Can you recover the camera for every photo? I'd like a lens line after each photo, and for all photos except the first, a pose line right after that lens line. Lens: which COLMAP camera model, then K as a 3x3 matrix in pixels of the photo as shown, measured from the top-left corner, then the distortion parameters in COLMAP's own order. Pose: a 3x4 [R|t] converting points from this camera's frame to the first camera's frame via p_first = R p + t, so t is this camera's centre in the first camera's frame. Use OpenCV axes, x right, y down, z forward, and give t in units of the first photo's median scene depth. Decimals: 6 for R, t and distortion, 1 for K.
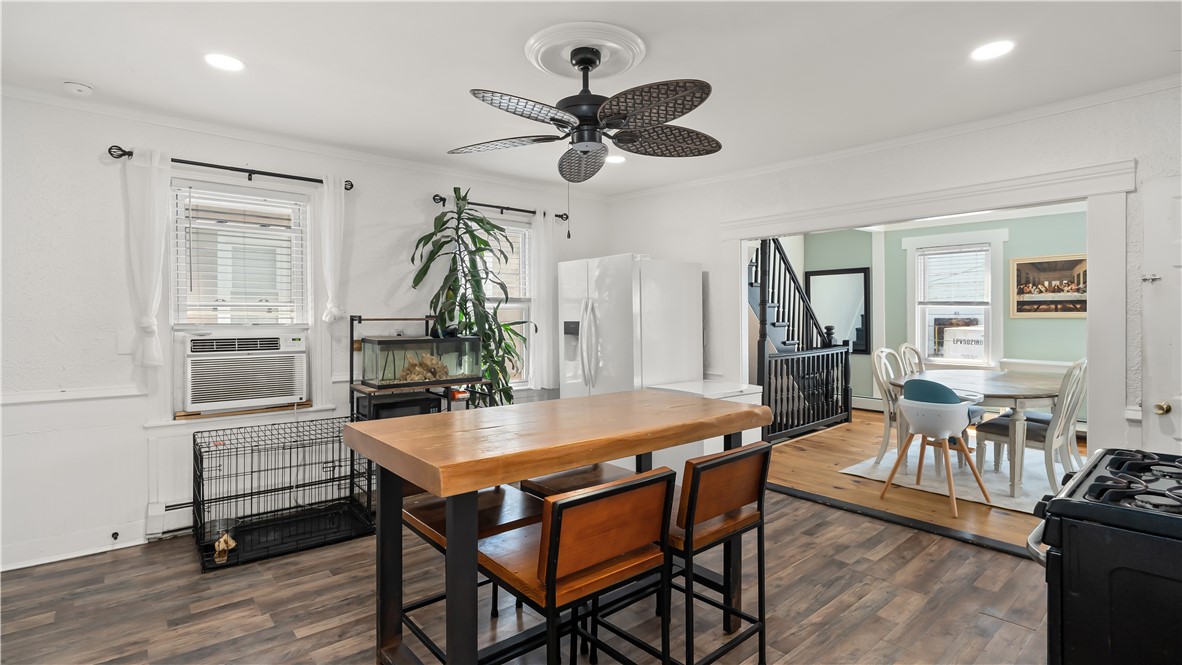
lens RADIAL K [[562.6, 0, 588.8], [0, 562.6, 319.7], [0, 0, 1]] dist [-0.015398, 0.006782]
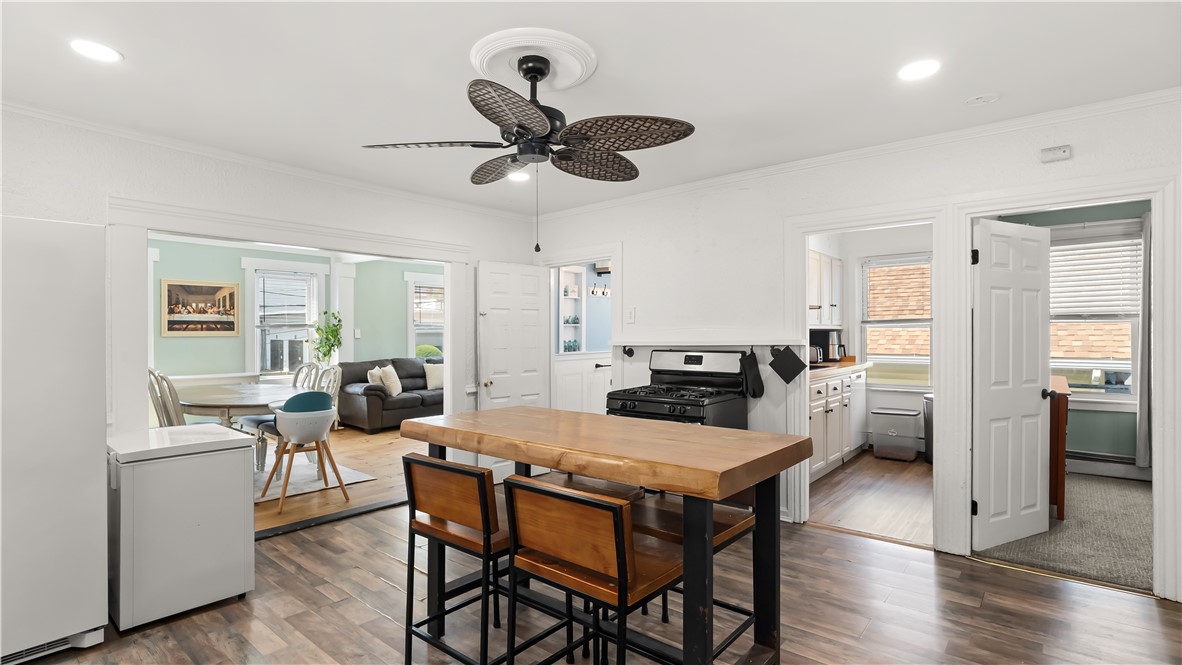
lens RADIAL K [[562.6, 0, 577.9], [0, 562.6, 331.6], [0, 0, 1]] dist [-0.015398, 0.006782]
pose [[-0.149353, 0.000645, 0.988784, -0.377520], [0.007331, 0.999973, 0.000455, -0.007410], [-0.988757, 0.007316, -0.149354, 0.404919]]
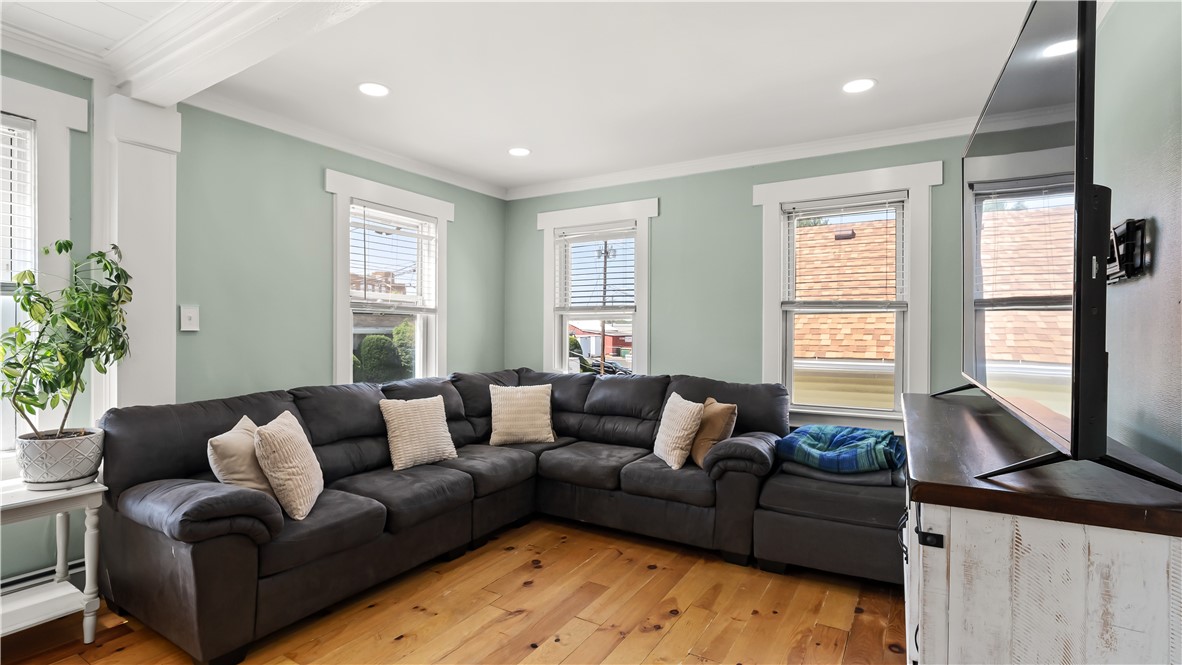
lens RADIAL K [[562.6, 0, 583.7], [0, 562.6, 335.2], [0, 0, 1]] dist [-0.015398, 0.006782]
pose [[-0.310081, -0.000337, 0.950710, 0.470945], [-0.000141, 1.000000, 0.000308, 0.007547], [-0.950710, -0.000038, -0.310081, 0.554384]]
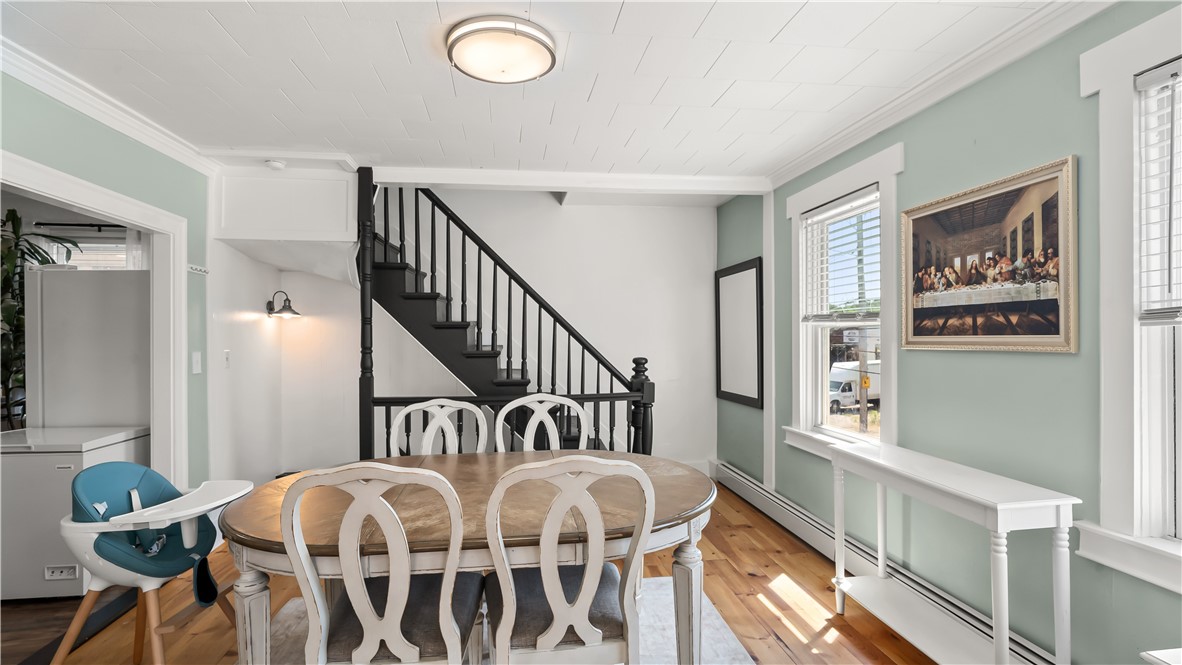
lens RADIAL K [[562.6, 0, 573.7], [0, 562.6, 338.5], [0, 0, 1]] dist [-0.015398, 0.006782]
pose [[0.835108, 0.002181, -0.550081, 0.790484], [-0.005546, 0.999975, -0.004455, -0.007757], [0.550058, 0.006771, 0.835099, 0.508329]]
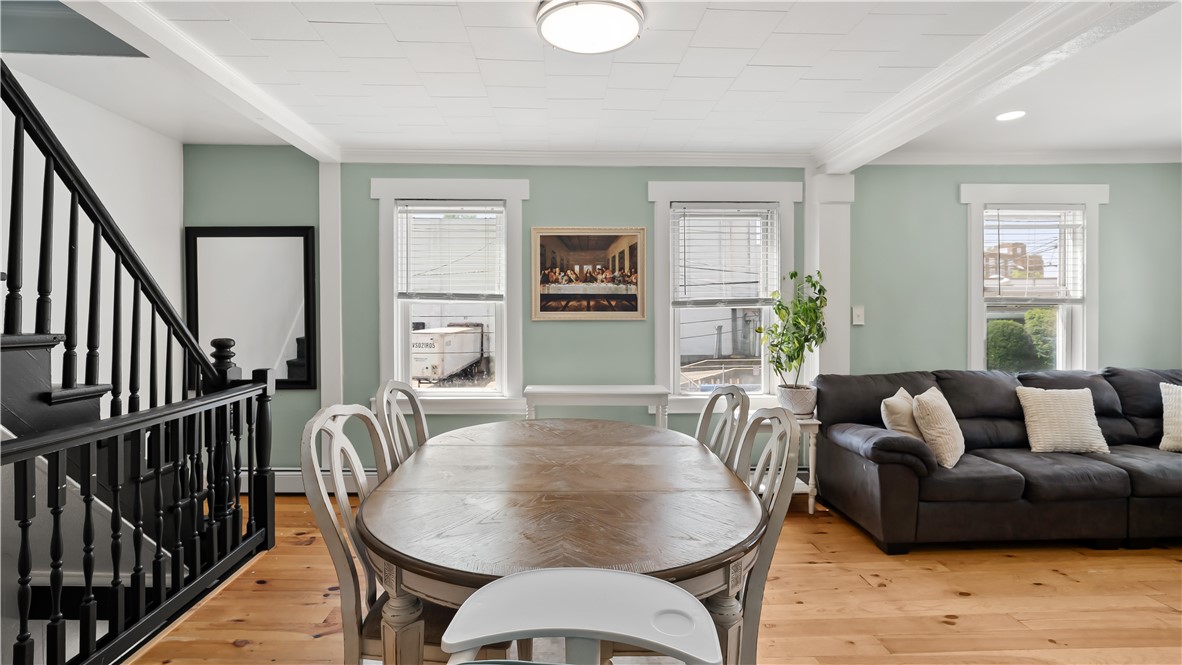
lens RADIAL K [[562.6, 0, 585.4], [0, 562.6, 325.2], [0, 0, 1]] dist [-0.015398, 0.006782]
pose [[0.627137, -0.008185, 0.778866, 0.296012], [0.004953, 0.999966, 0.006520, -0.001443], [-0.778894, -0.000231, 0.627156, 0.557680]]
